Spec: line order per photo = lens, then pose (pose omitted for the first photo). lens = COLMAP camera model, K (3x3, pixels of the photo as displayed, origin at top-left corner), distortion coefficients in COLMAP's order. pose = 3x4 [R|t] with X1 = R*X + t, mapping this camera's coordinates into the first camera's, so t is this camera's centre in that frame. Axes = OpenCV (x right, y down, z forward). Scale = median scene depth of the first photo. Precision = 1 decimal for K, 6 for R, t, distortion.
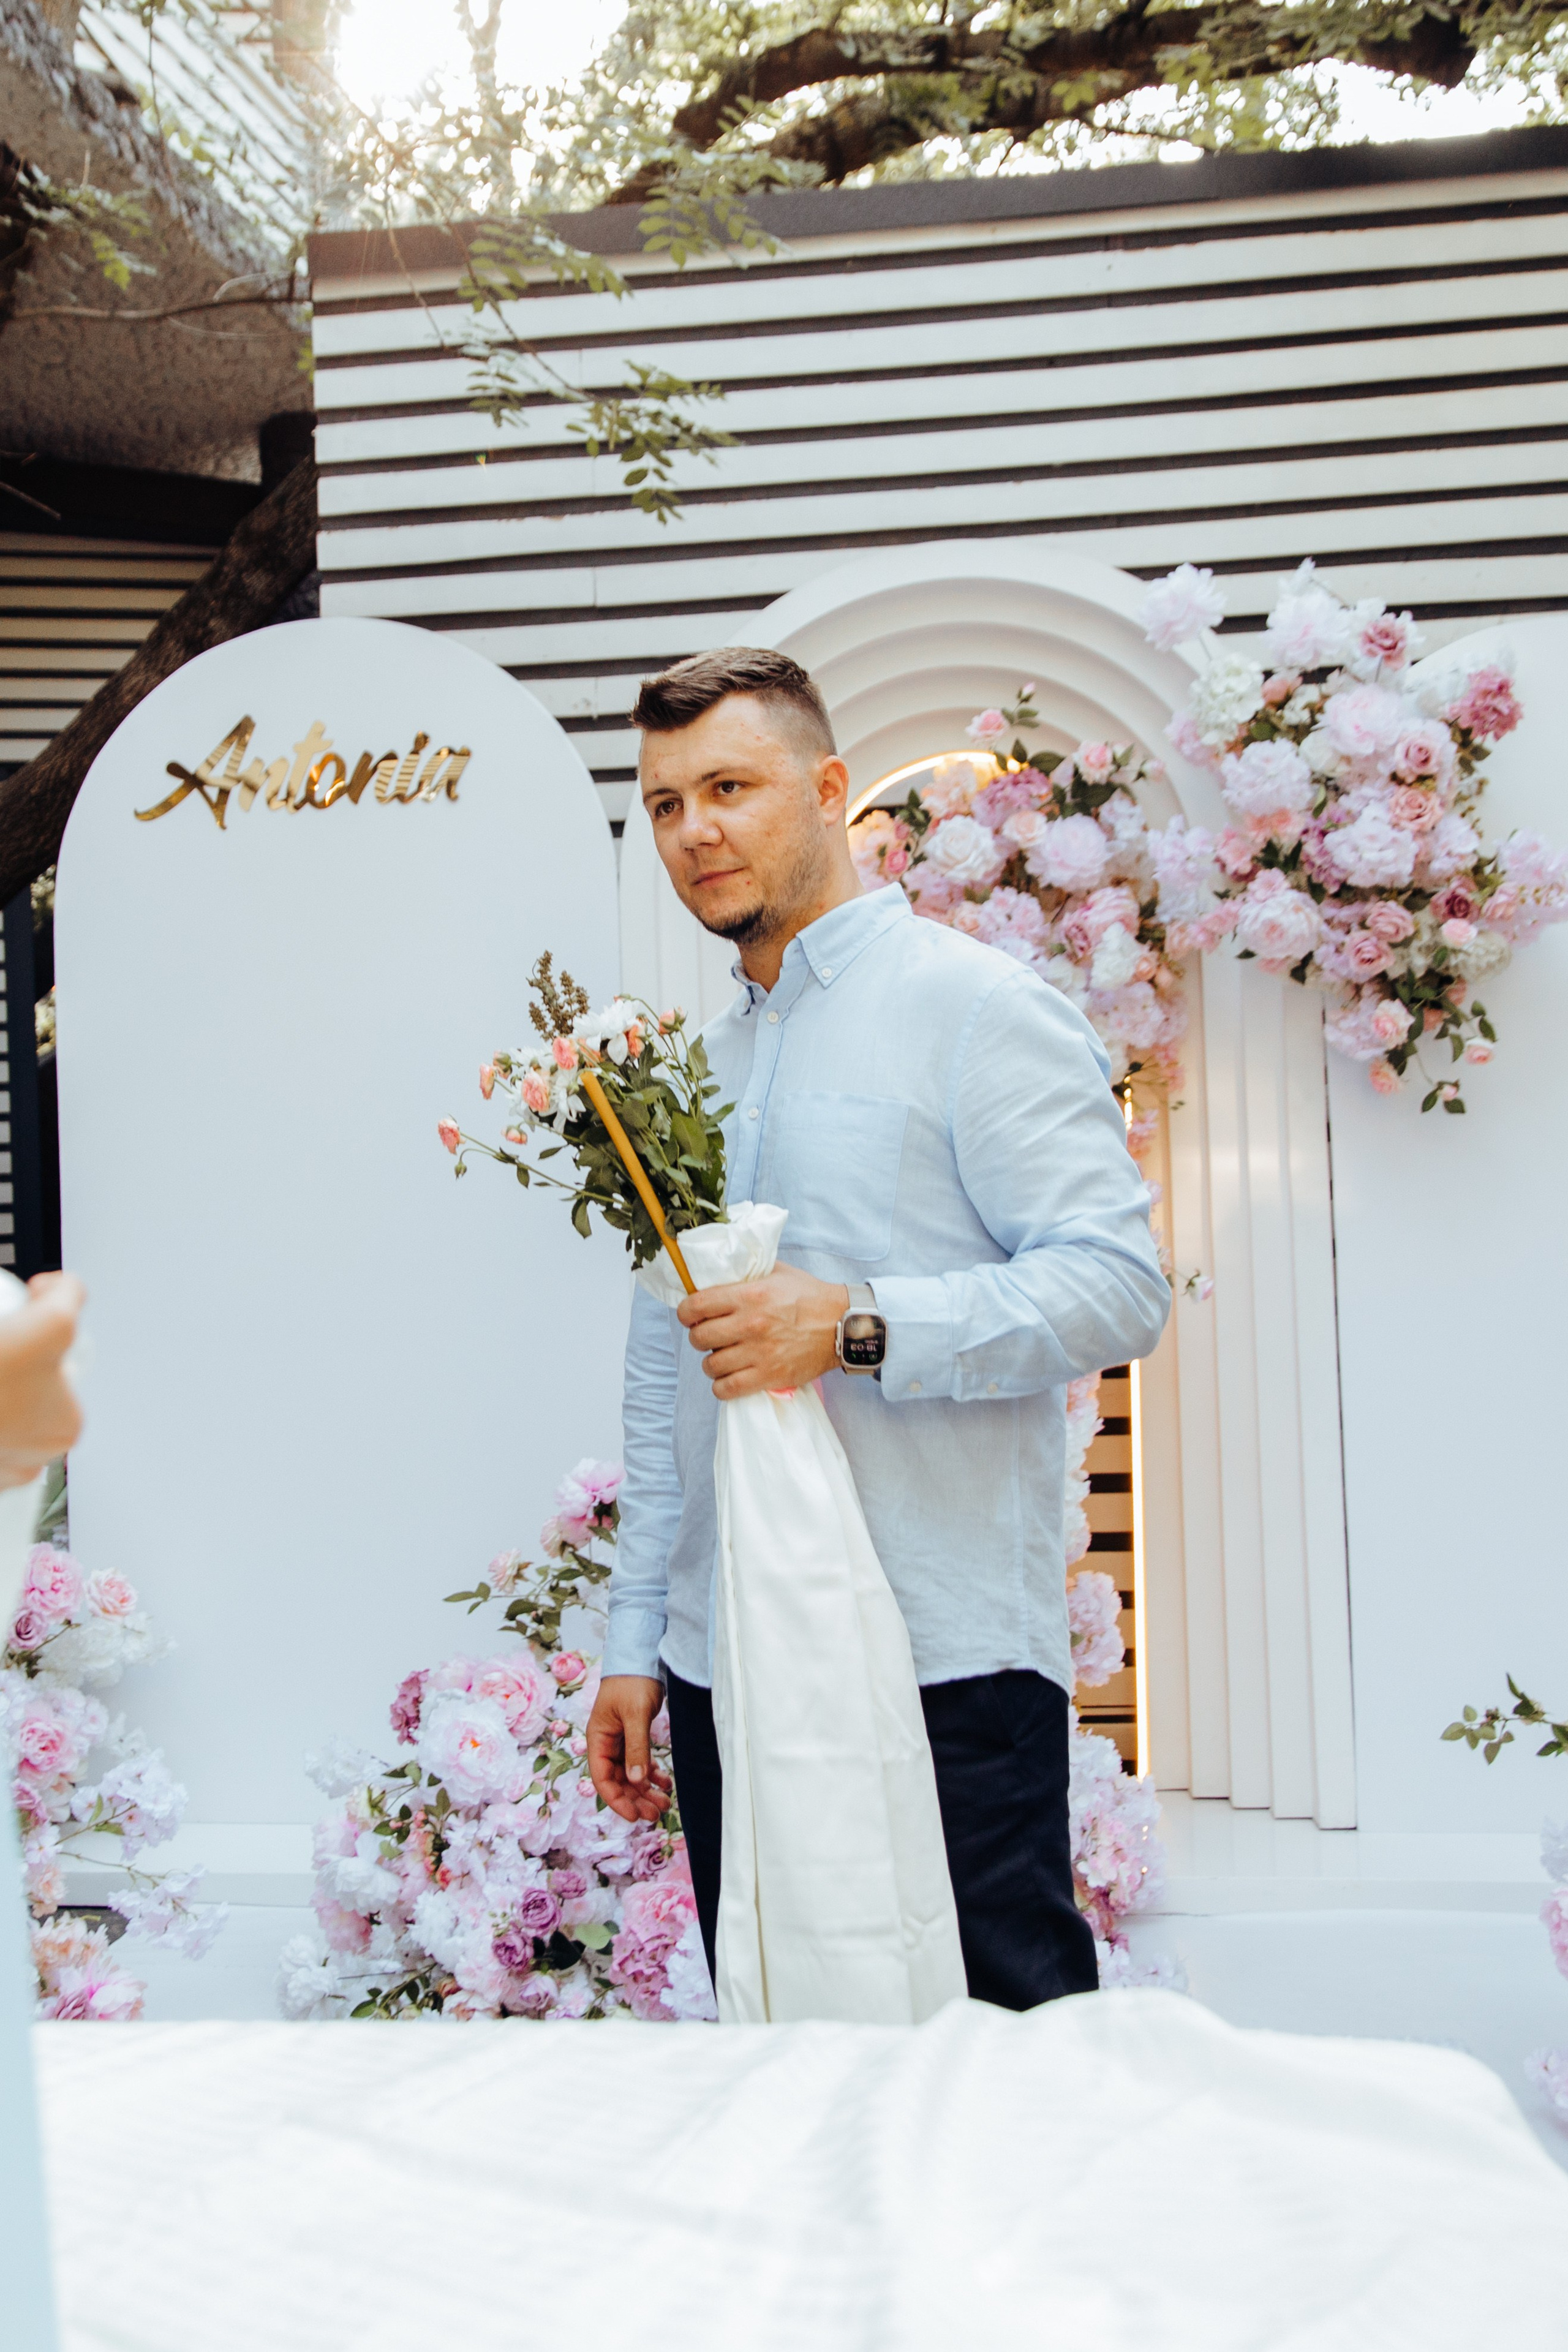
lens RADIAL K [[2615.0, 0, 680.7], [0, 2615.0, 1152.9], [0, 0, 1]] dist [0.014282, -0.008341]
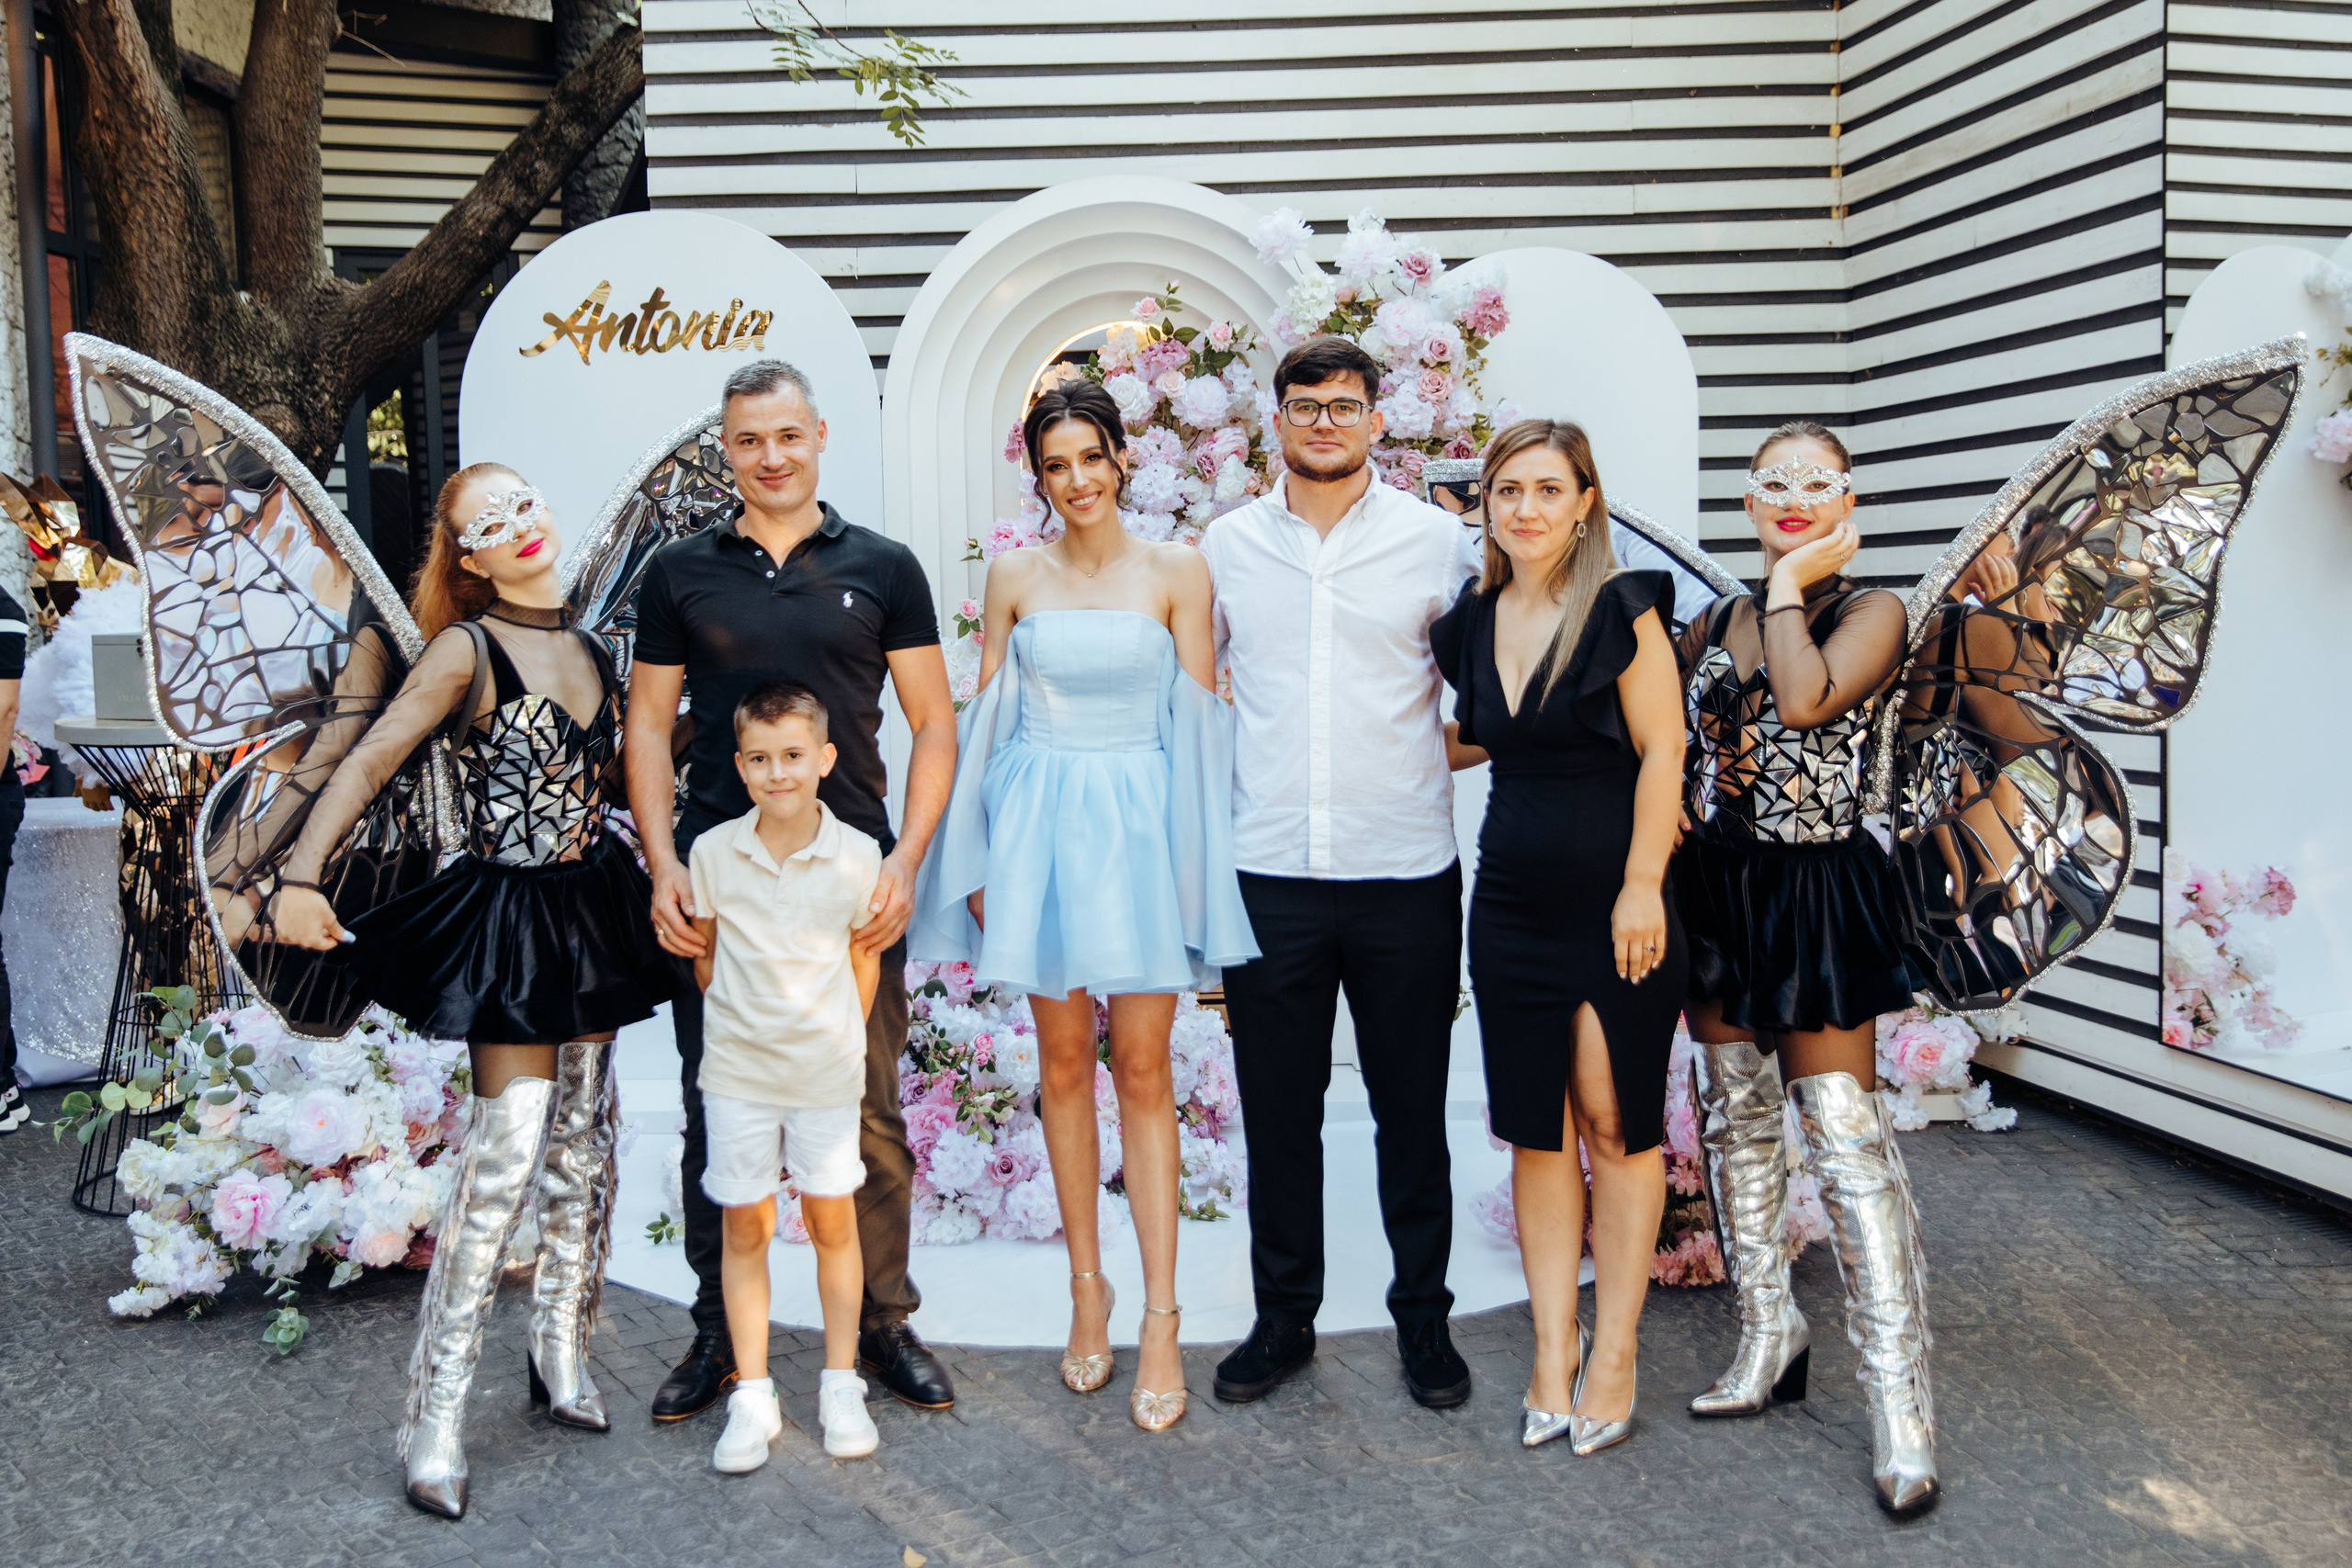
lens RADIAL K [[2255.6, 0, 1141.6], [0, 2255.6, 760.1], [0, 0, 1]] dist [-0.004343, 0.021614]
pose [[0.992157, 0.003143, 0.124955, -0.038878], [-0.015396, 0.995144, 0.097219, -0.041948], [-0.124043, -0.098380, 0.987388, -0.241939]]
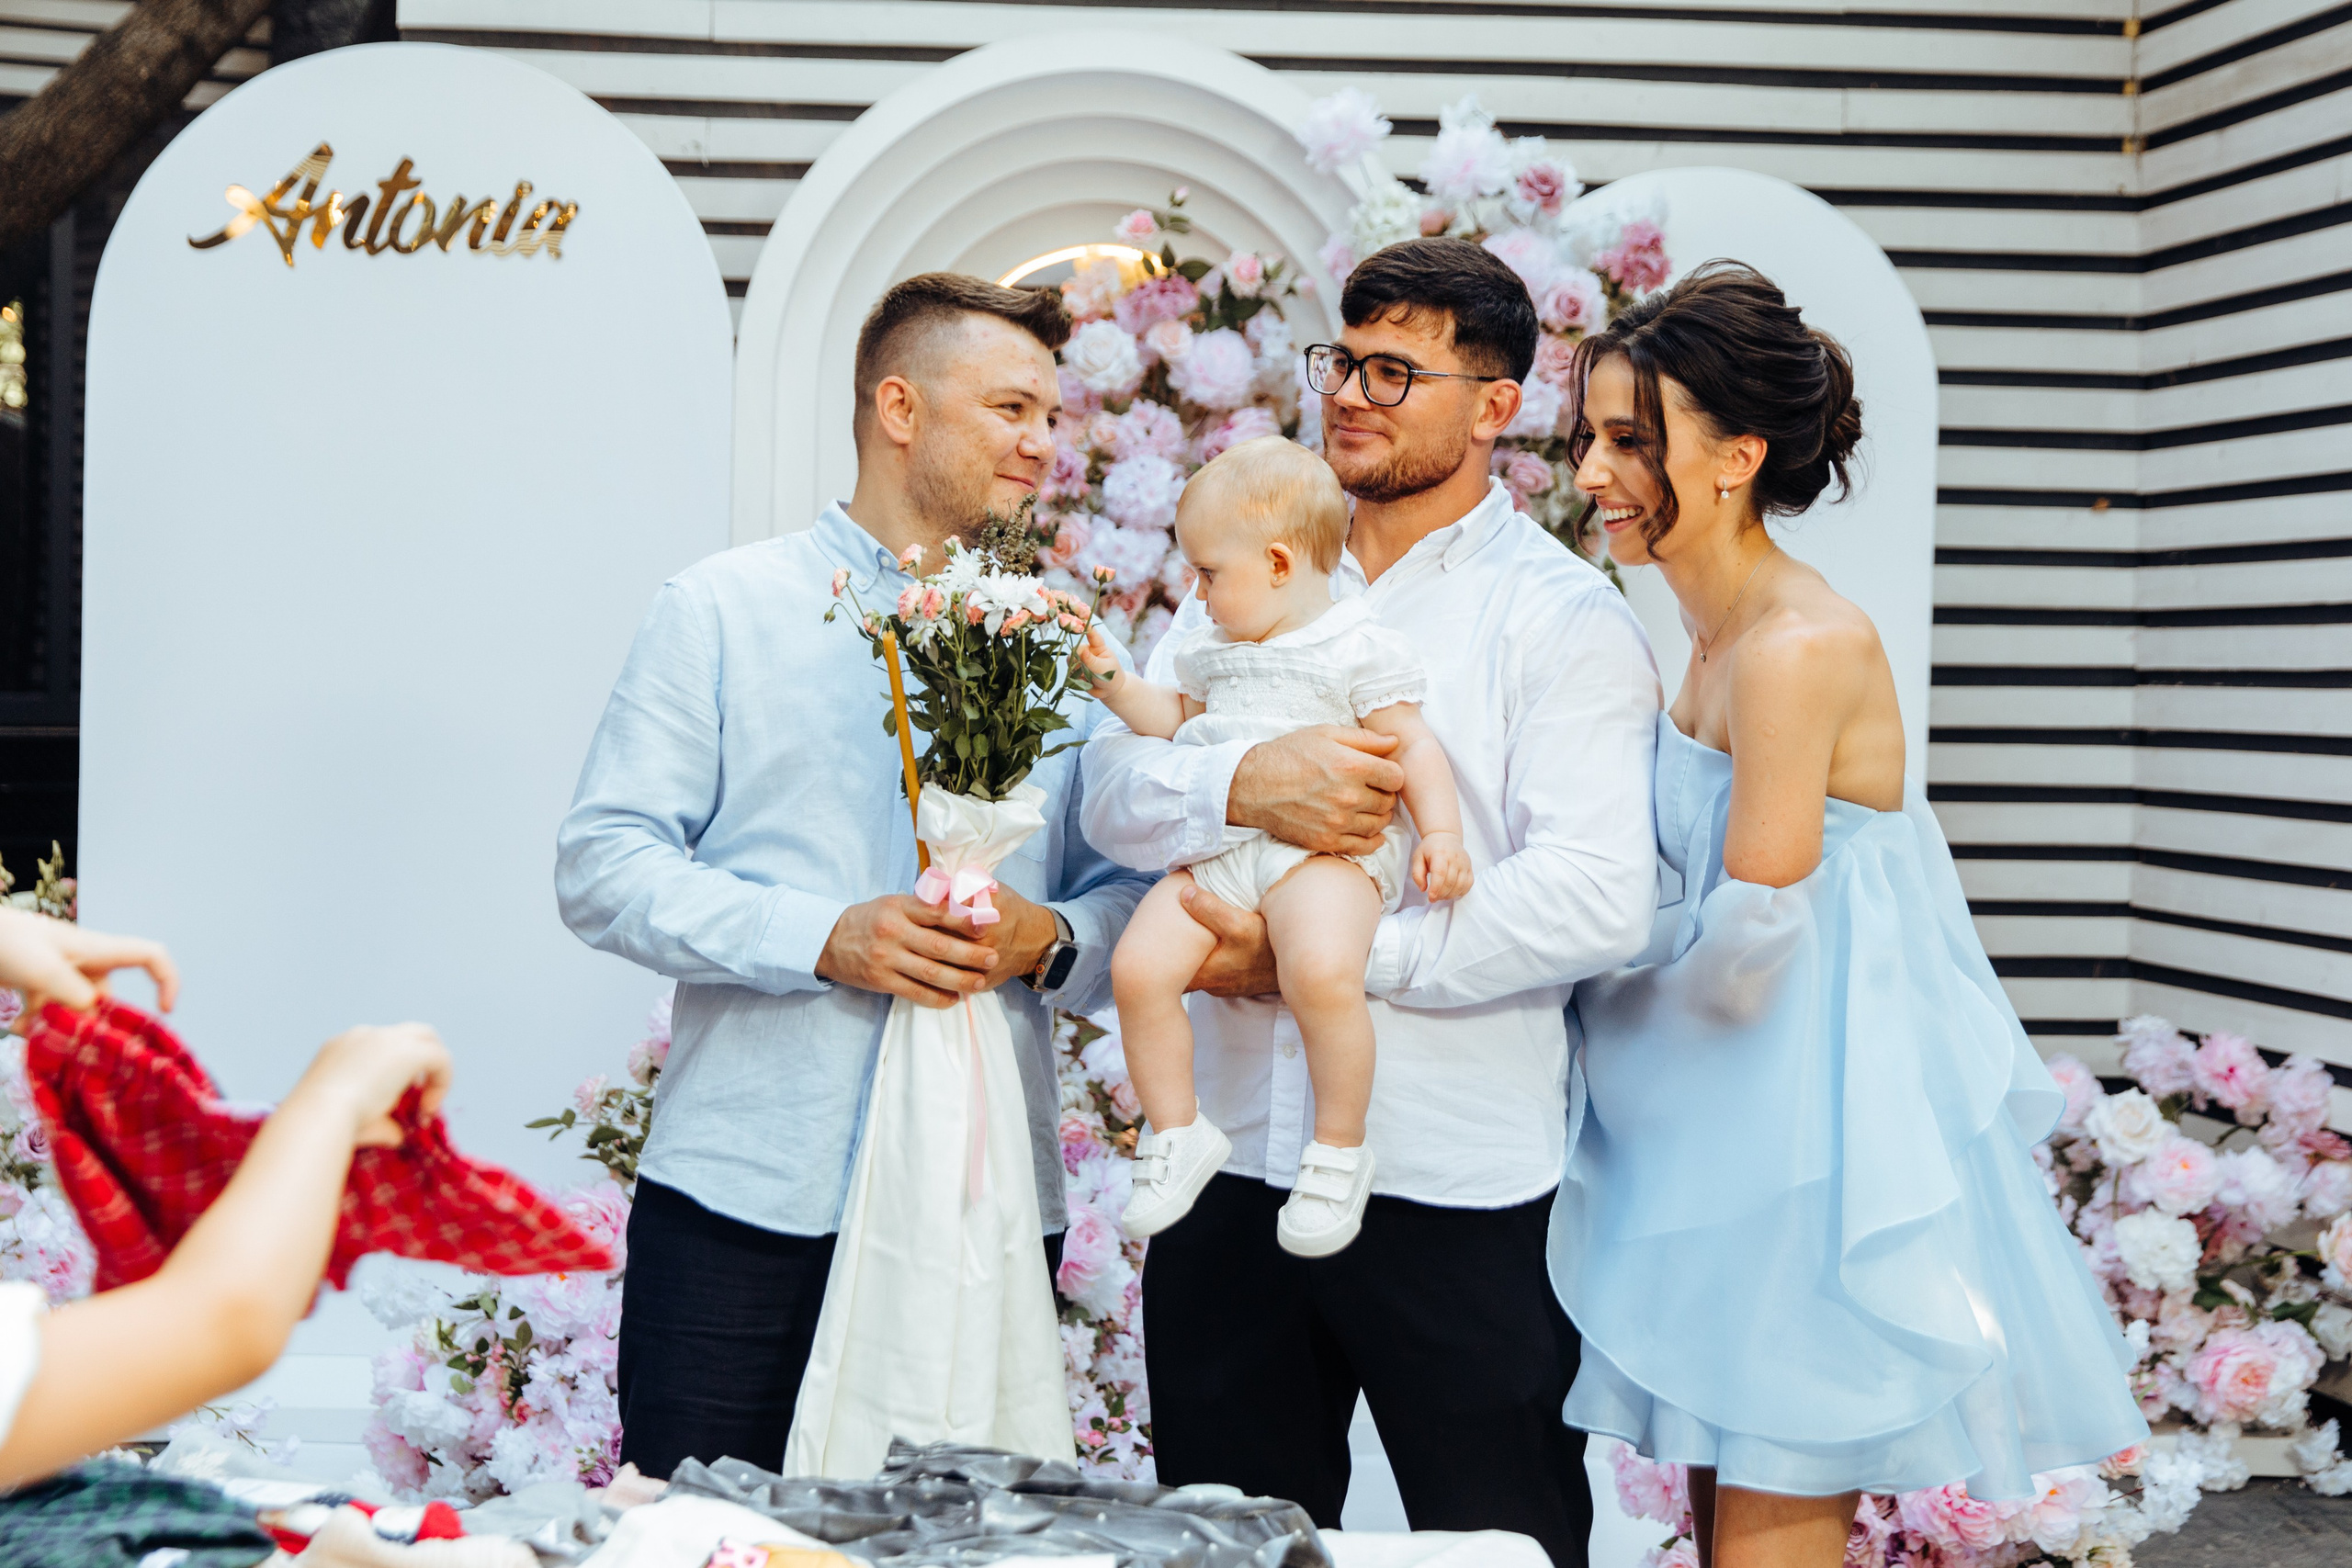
lens RADIAL K [[3136.7, 0, 1270.4], [0, 3136.7, 723.4], [0, 0, 1]] dist [0.010475, -0.009534]
pose [[0.980712, 0.051111, 0.188659, -0.044642], [-0.060442, 0.997200, 0.044039, -0.038994], [-0.185879, -0.054593, 0.981055, -0.151684]]
